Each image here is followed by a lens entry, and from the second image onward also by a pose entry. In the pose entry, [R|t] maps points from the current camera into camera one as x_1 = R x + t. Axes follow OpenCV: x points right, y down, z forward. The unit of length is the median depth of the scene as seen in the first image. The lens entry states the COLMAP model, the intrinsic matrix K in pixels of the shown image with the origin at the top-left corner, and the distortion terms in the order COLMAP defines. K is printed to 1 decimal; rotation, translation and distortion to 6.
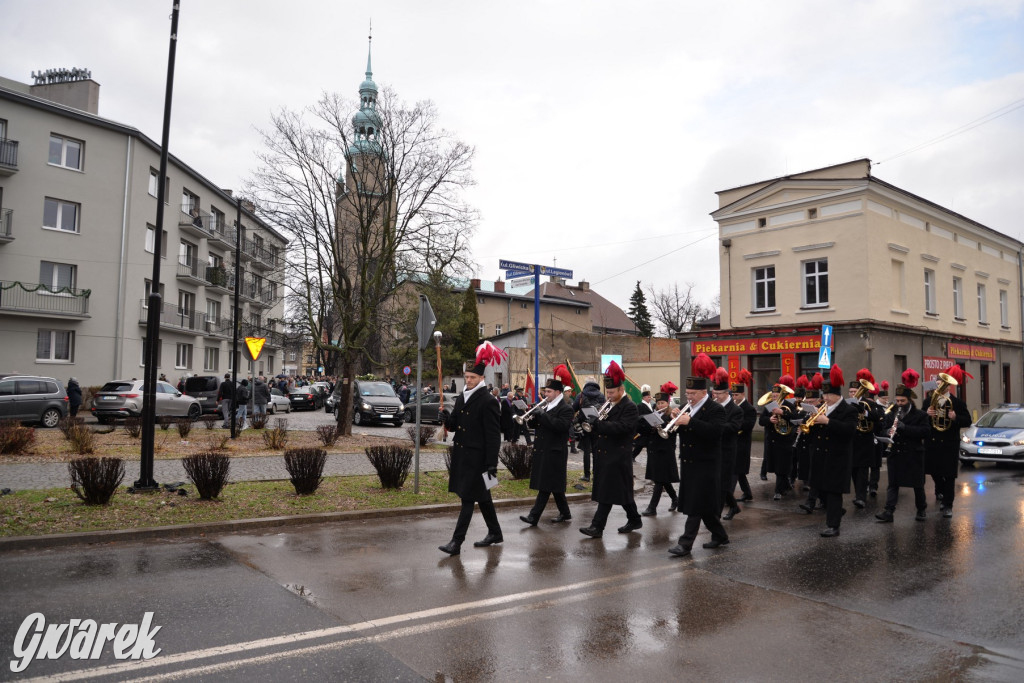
lens RADIAL K [[707.3, 0, 510.6], [0, 707.3, 347.6], [0, 0, 1]] dist [-0.085240, 0.040494]
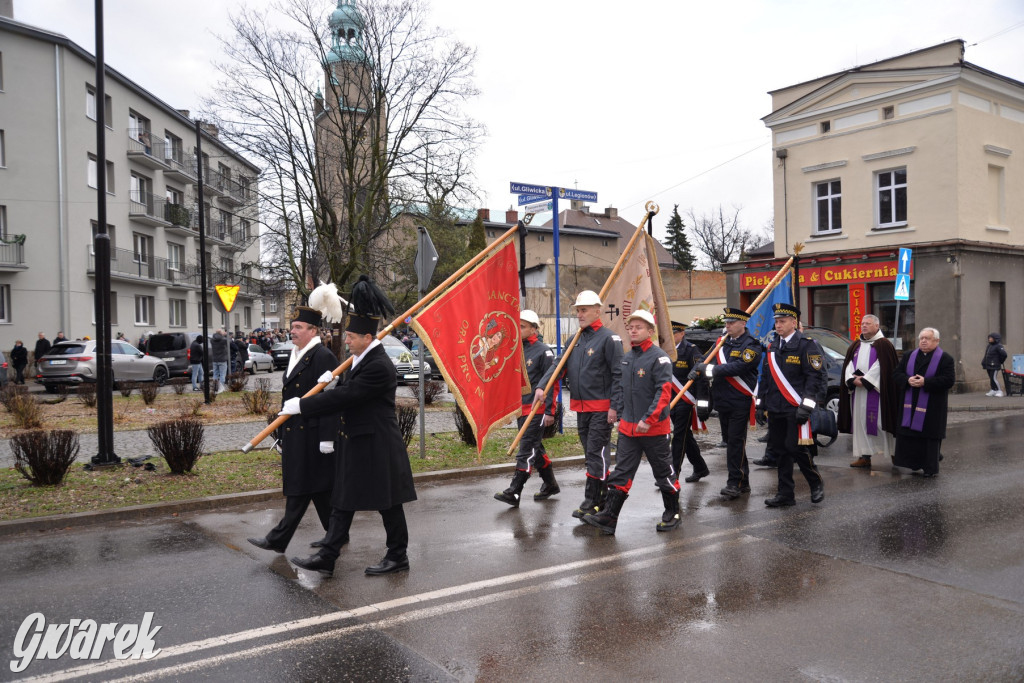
lens RADIAL K [[823.3, 0, 513.5], [0, 823.3, 349.1], [0, 0, 1]] dist [-0.030312, 0.062914]
pose [[0.999373, -0.030122, -0.018634, 0.000154], [0.031404, 0.996850, 0.072826, 0.001750], [0.016382, -0.073366, 0.997171, 0.002441]]
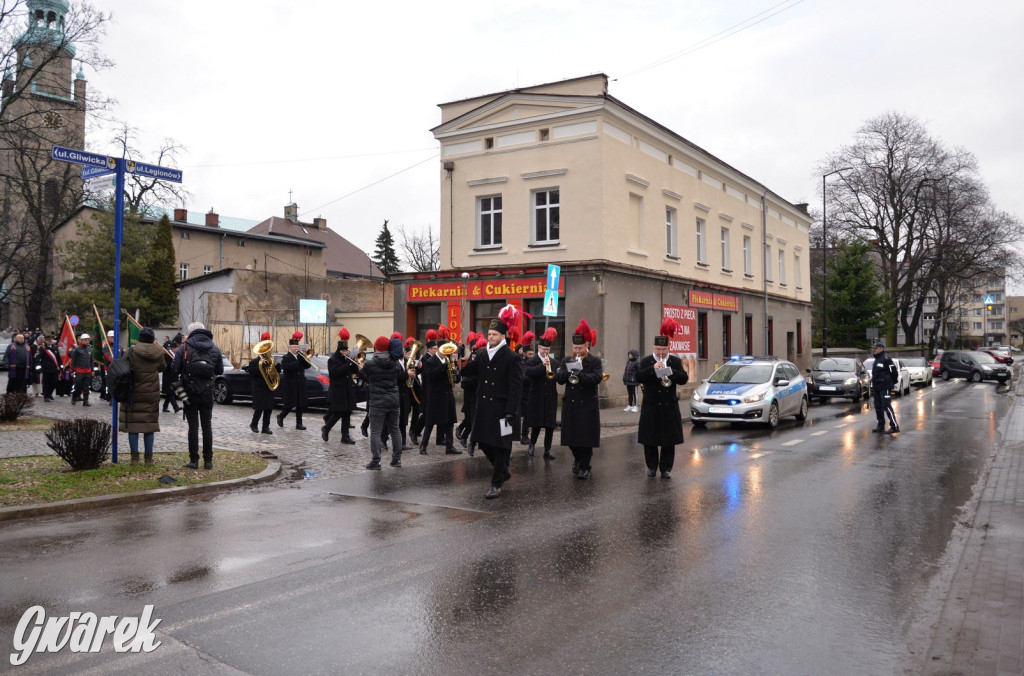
lens RADIAL K [[795.6, 0, 505.6], [0, 795.6, 308.3], [0, 0, 1]] dist [-0.083705, 0.037467]
pose [[0.950996, 0.007988, 0.309099, 0.085289], [-0.011876, 0.999872, 0.010699, 0.008996], [-0.308974, -0.013845, 0.950970, 0.084121]]
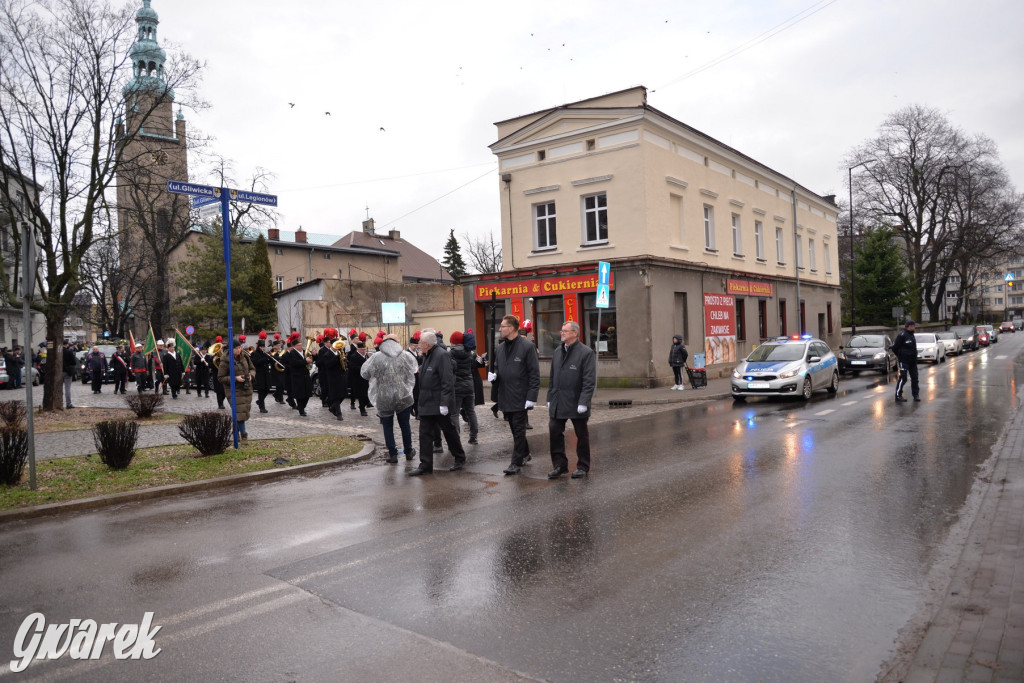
lens RADIAL K [[707.3, 0, 510.6], [0, 707.3, 347.6], [0, 0, 1]] dist [-0.085240, 0.040494]
pose [[0.970200, -0.048989, 0.237300, 0.082617], [0.032817, 0.996891, 0.071628, 0.009216], [-0.240072, -0.061706, 0.968792, 0.079460]]
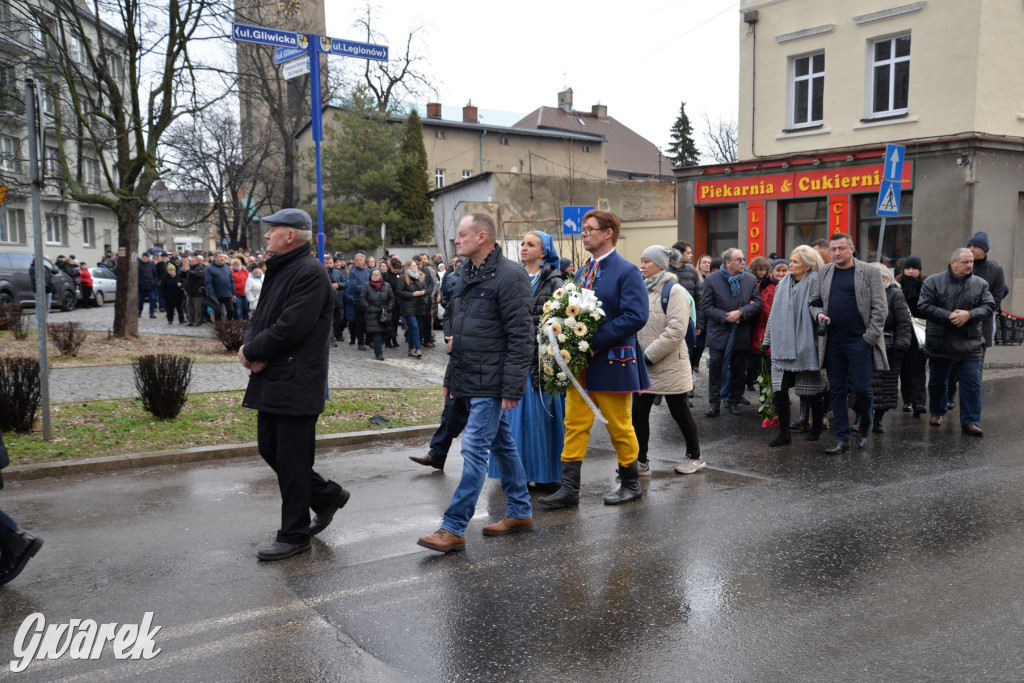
lens RADIAL K [[977.4, 0, 513.9], [0, 977.4, 345.9], [0, 0, 1]] dist [0.035366, 0.116529]
pose [[0.999757, -0.018130, -0.012538, 0.108065], [0.019711, 0.989905, 0.140353, 0.011983], [0.009867, -0.140566, 0.990022, 0.098118]]
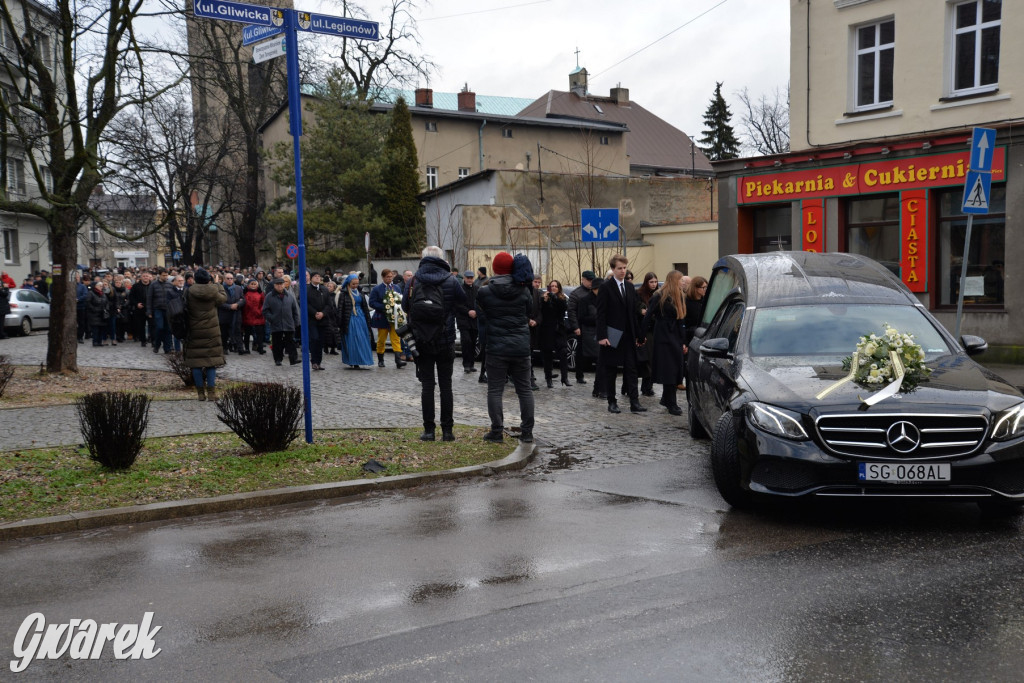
lens RADIAL K [[1159.9, 0, 513.9], [0, 1159.9, 347.6], [0, 0, 1]] dist [0.107670, 0.201409]
pose [[0.999337, -0.031991, -0.017383, 0.103674], [0.033807, 0.992574, 0.116849, 0.011575], [0.013516, -0.117360, 0.992997, 0.098483]]
